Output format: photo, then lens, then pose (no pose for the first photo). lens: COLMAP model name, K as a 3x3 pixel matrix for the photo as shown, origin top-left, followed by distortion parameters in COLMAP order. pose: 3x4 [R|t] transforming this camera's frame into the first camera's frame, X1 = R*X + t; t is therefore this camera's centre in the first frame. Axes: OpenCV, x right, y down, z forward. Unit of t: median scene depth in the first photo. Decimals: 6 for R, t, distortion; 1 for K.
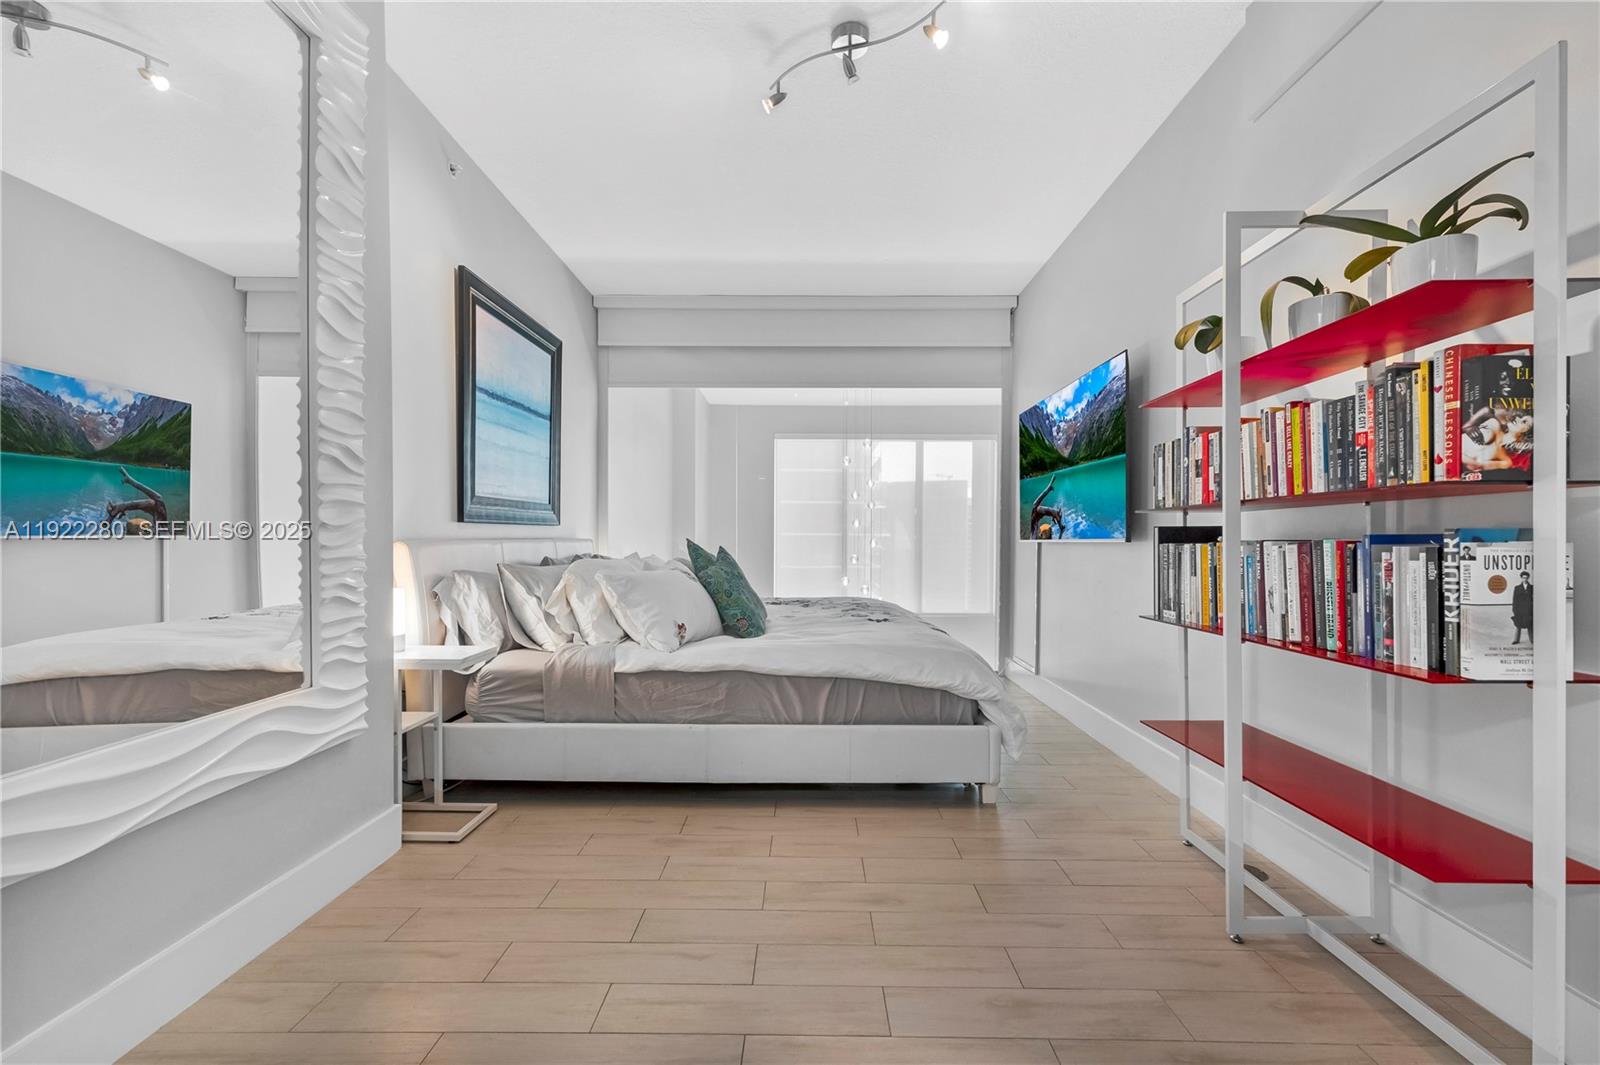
lens RADIAL K [[654.4, 0, 813.7], [0, 654.4, 538.1], [0, 0, 1]] dist [0.002772, -0.000234]
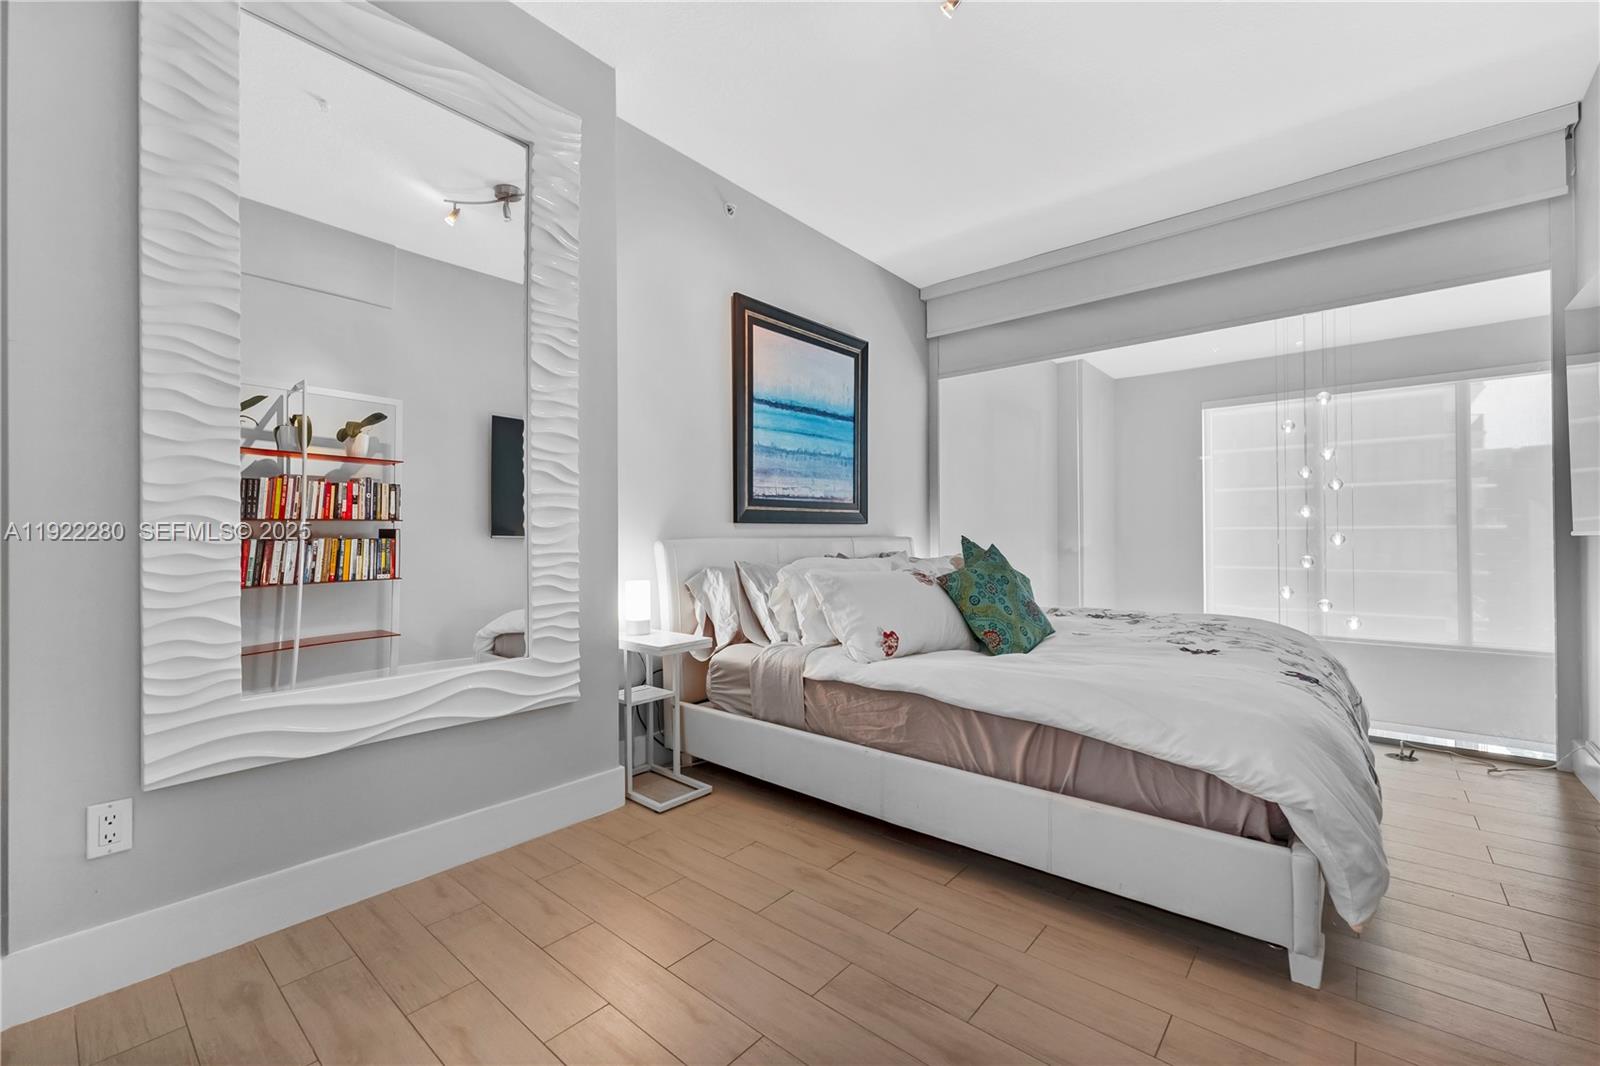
lens RADIAL K [[660.2, 0, 799.5], [0, 660.2, 527.6], [0, 0, 1]] dist [0.000391, -0.001716]
pose [[0.760282, -0.016755, -0.649377, 0.314811], [0.008603, 0.999839, -0.015725, 0.002362], [0.649536, 0.006369, 0.760304, 0.259641]]
